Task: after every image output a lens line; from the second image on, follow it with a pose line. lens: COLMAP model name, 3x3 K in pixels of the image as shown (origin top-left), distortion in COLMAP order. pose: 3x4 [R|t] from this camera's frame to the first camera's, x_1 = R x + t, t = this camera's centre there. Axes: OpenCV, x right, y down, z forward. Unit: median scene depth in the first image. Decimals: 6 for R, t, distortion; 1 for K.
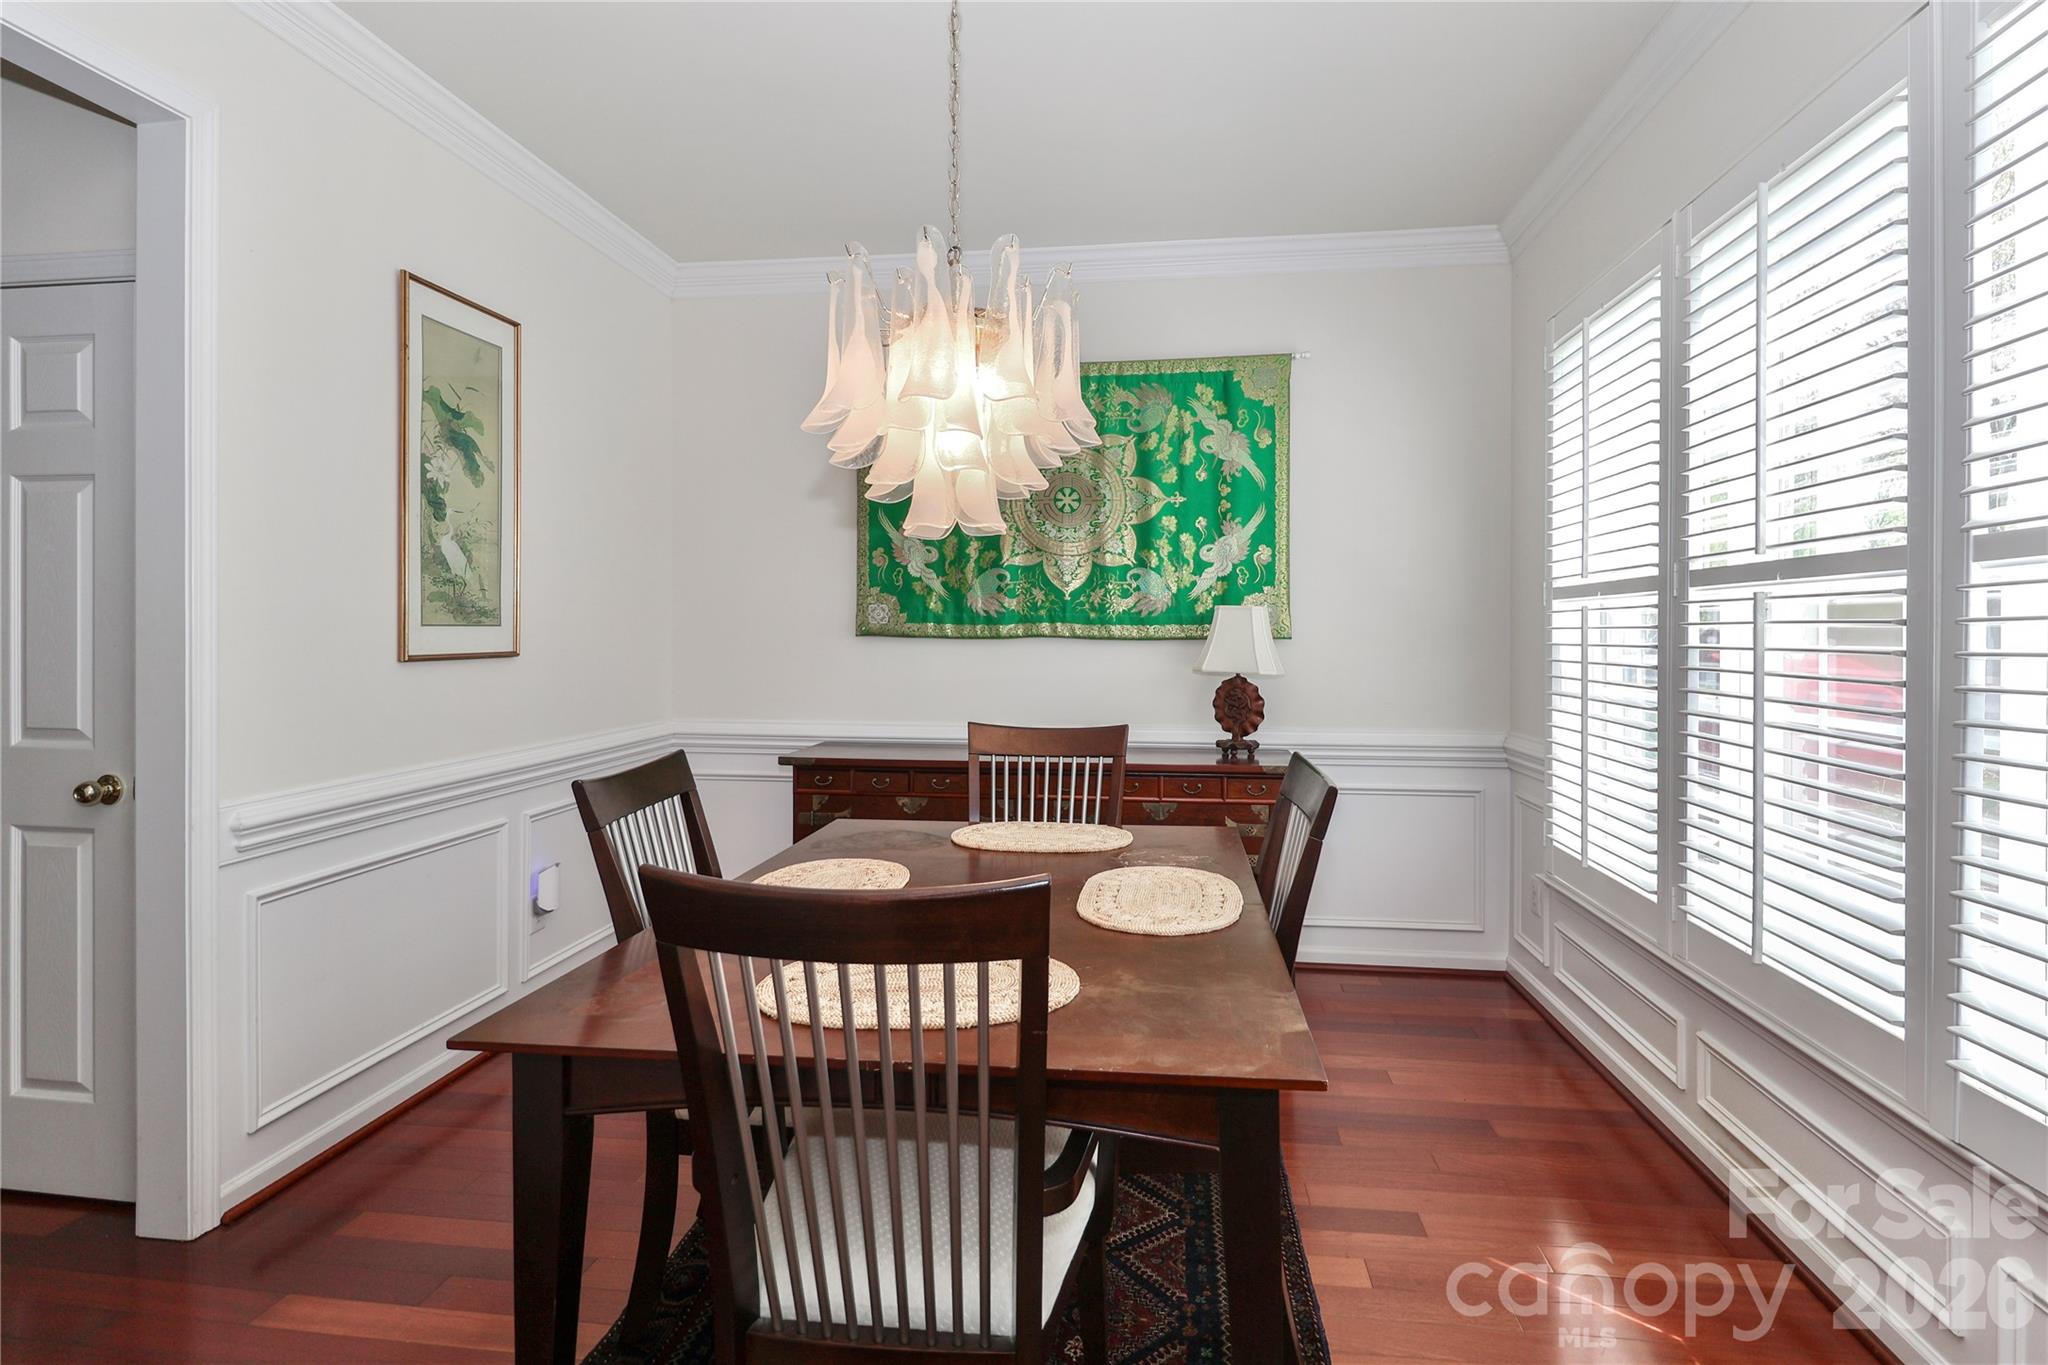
lens RADIAL K [[939.8, 0, 1076.3], [0, 939.8, 651.4], [0, 0, 1]] dist [0.020302, -0.009406]
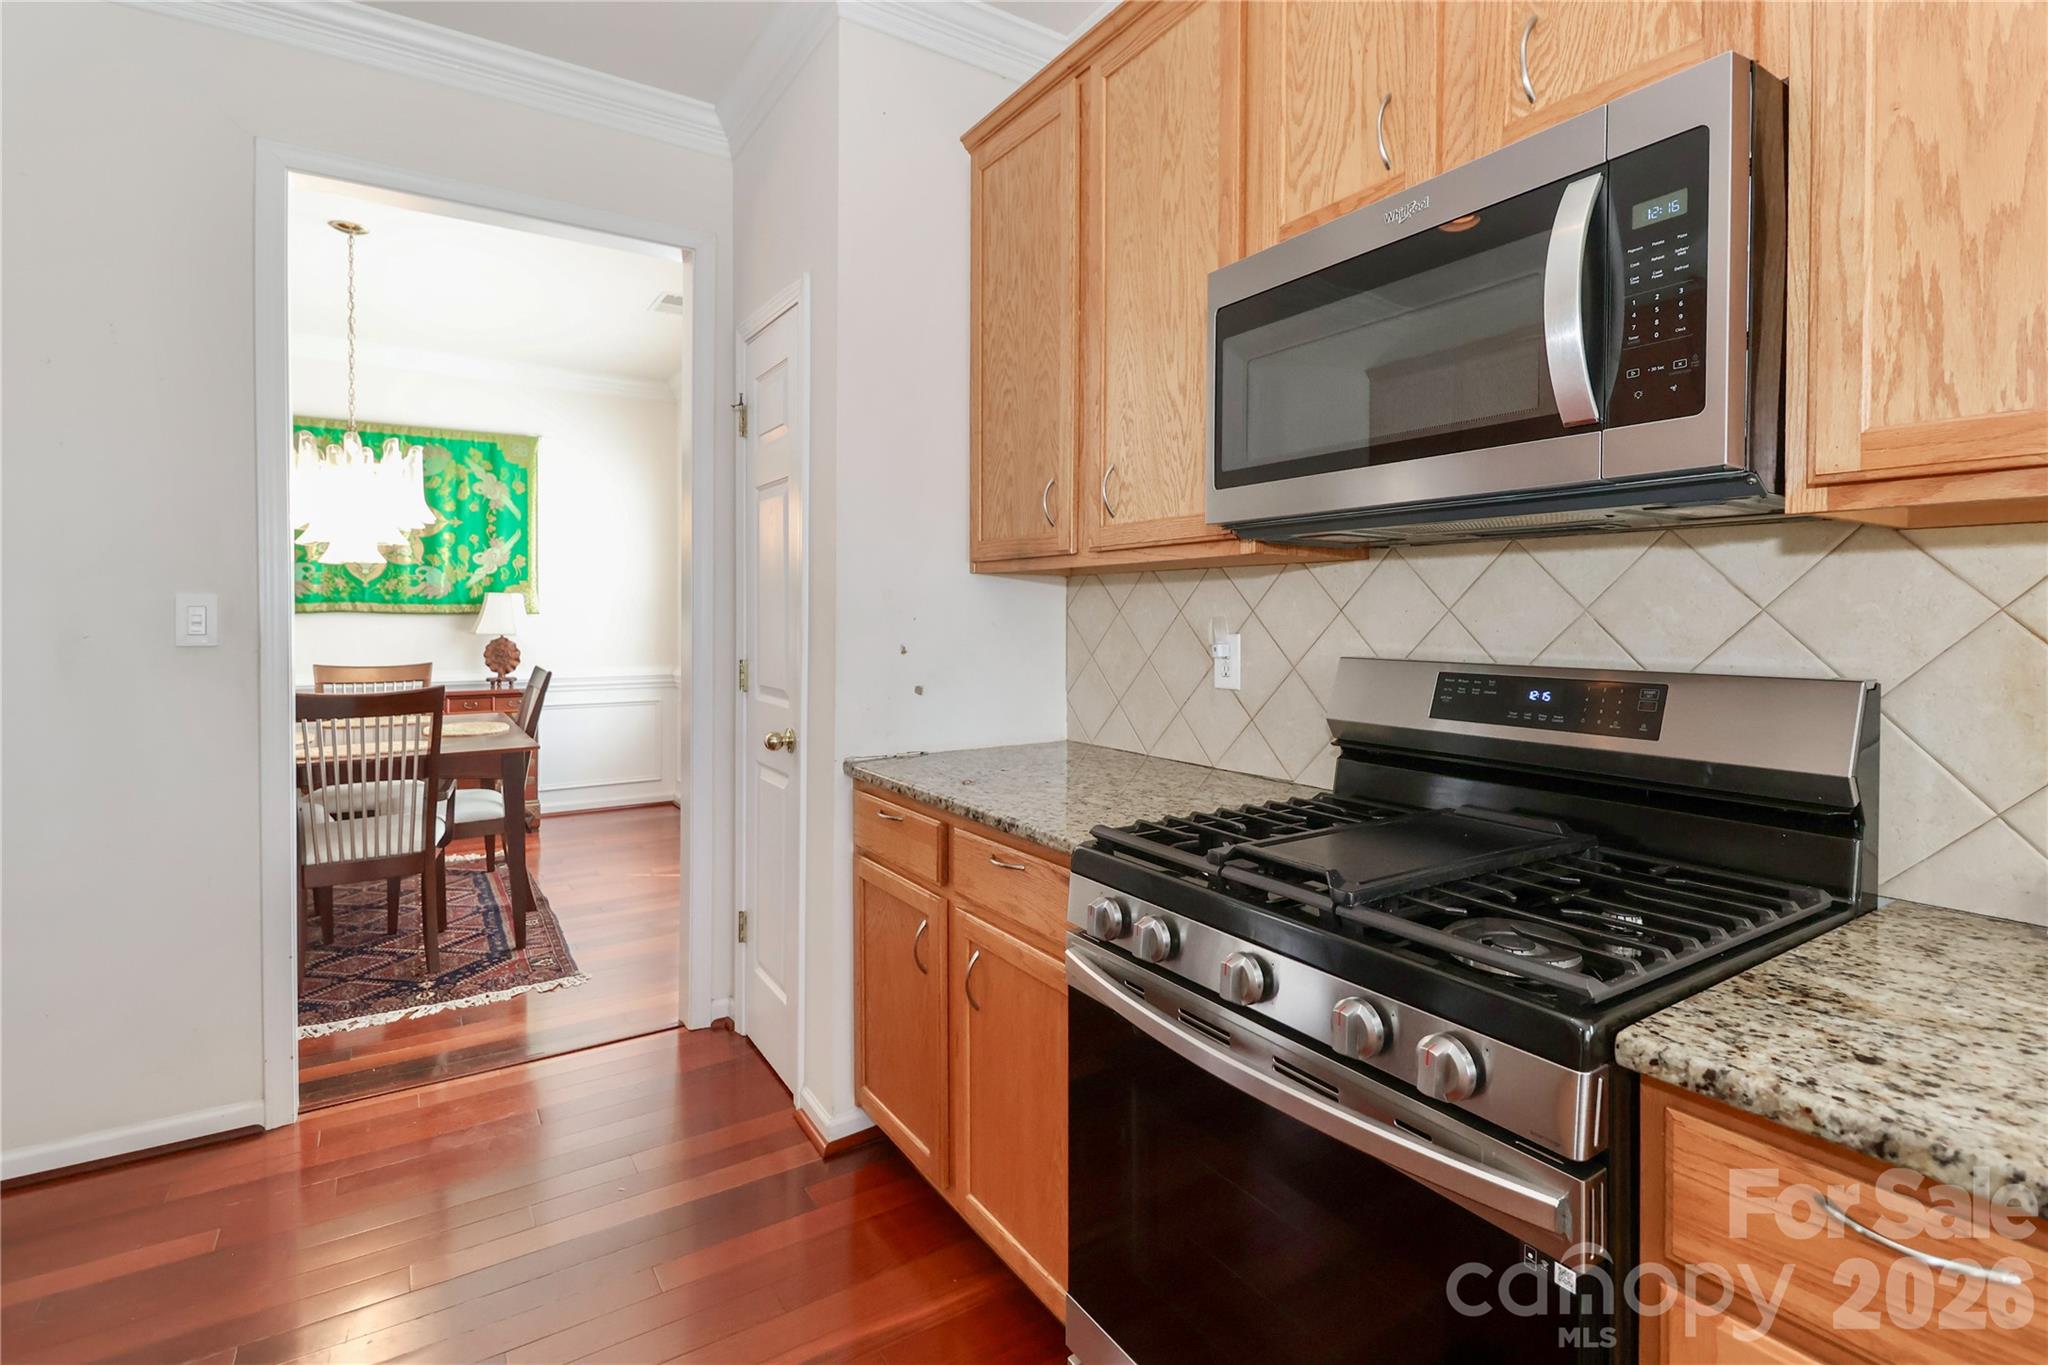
lens RADIAL K [[973.6, 0, 1061.2], [0, 973.6, 621.3], [0, 0, 1]] dist [0.018219, -0.012557]
pose [[0.766524, -0.002717, 0.642210, -0.158609], [0.004302, 0.999990, -0.000905, 0.004314], [-0.642201, 0.003457, 0.766528, -0.841110]]
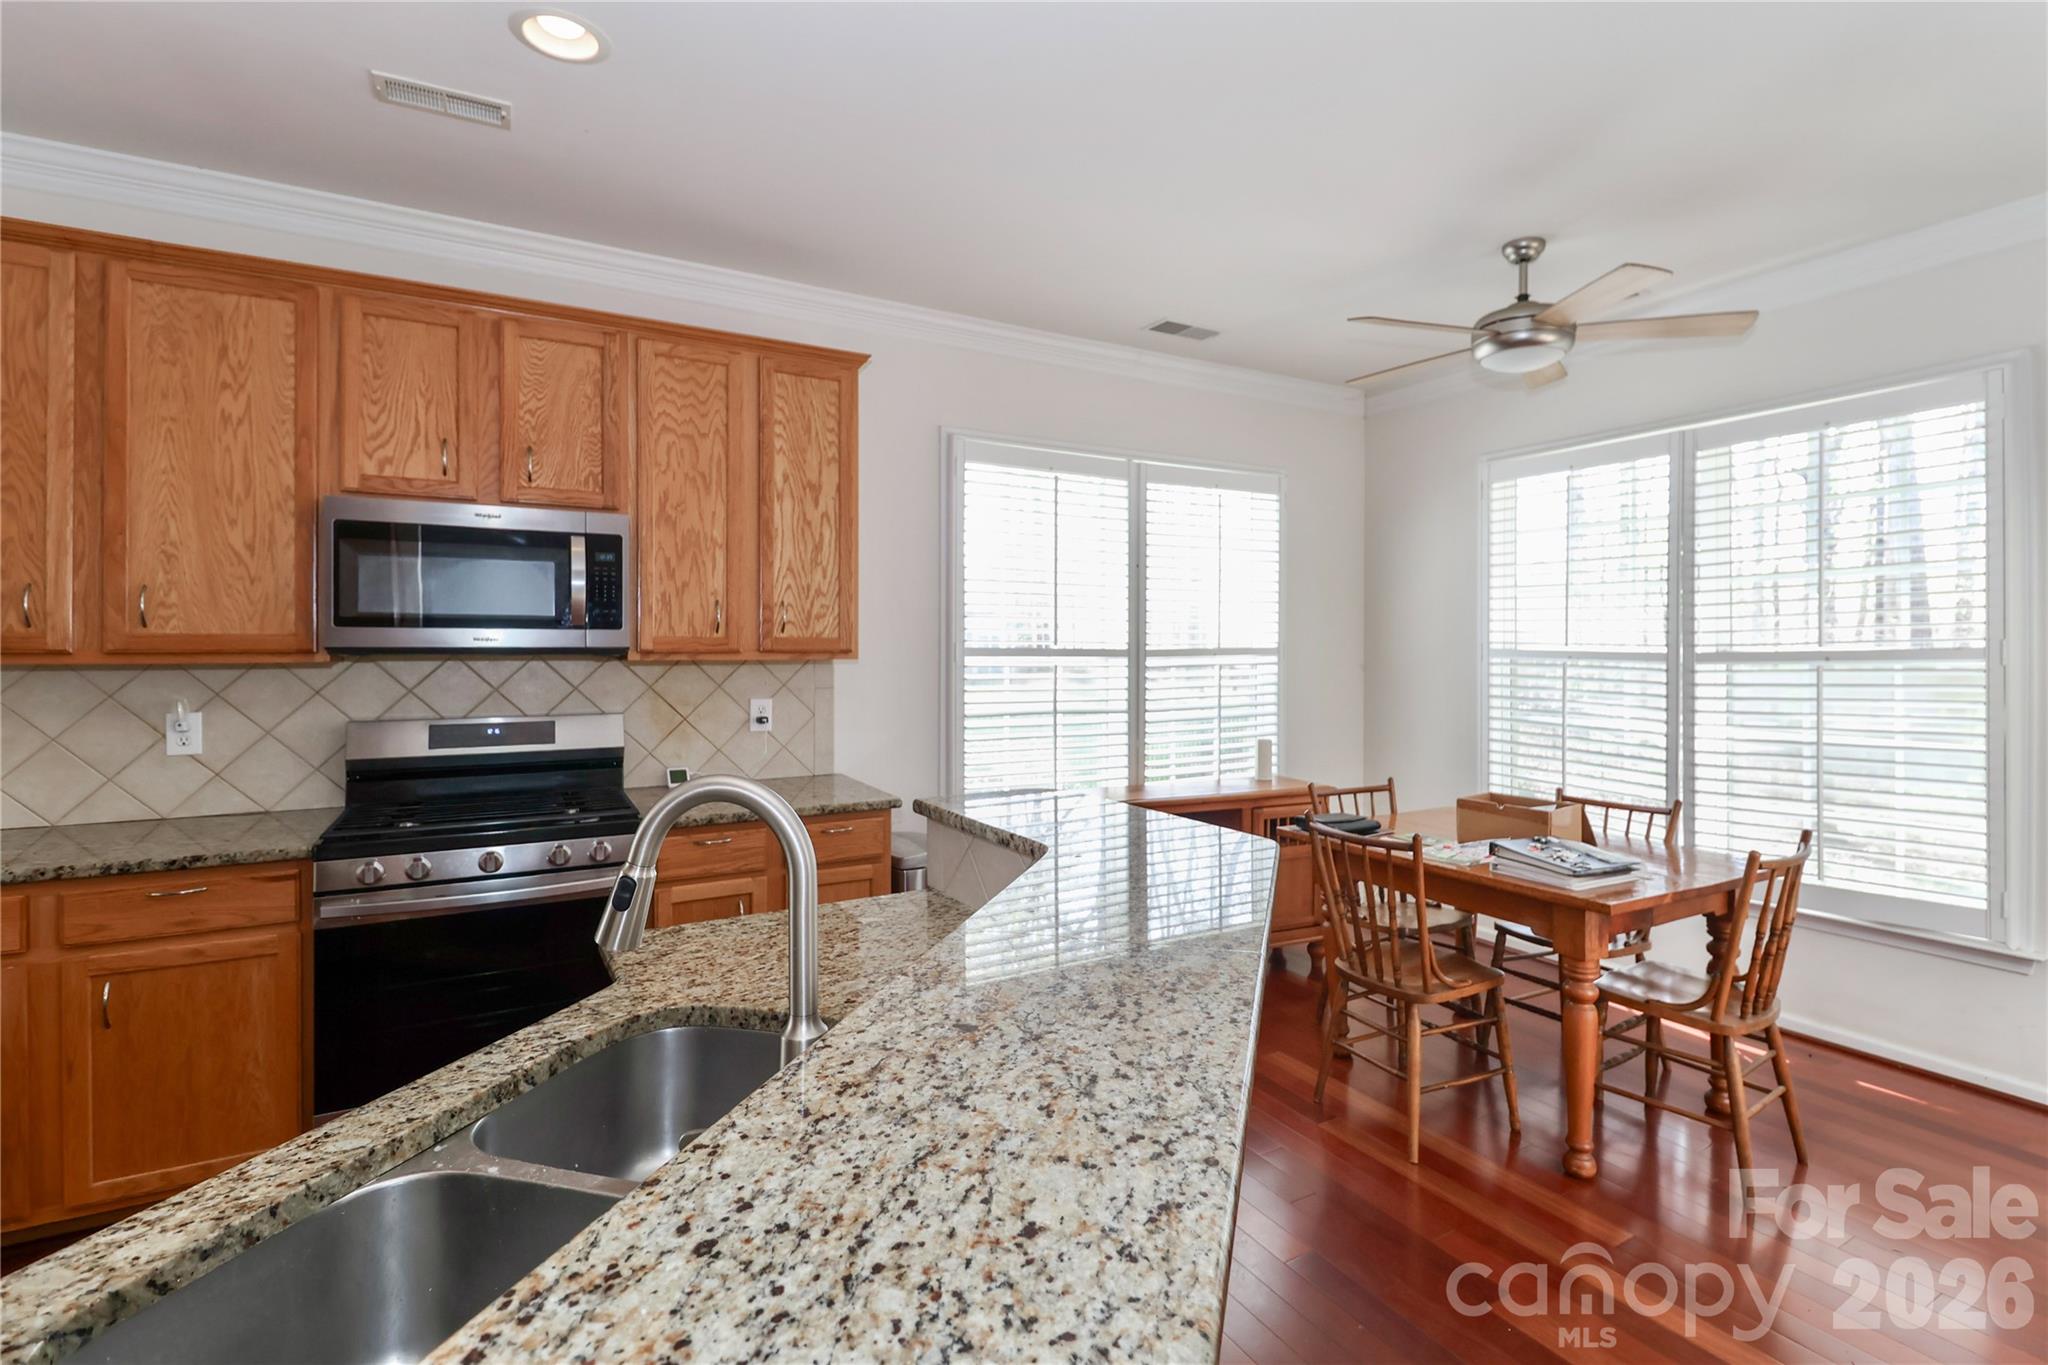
lens RADIAL K [[951.2, 0, 1046.6], [0, 951.2, 646.7], [0, 0, 1]] dist [0.018615, -0.012311]
pose [[-0.590237, -0.004328, 0.807218, -0.740554], [0.004307, 0.999955, 0.008510, -0.045785], [-0.807219, 0.008500, -0.590192, -0.547613]]
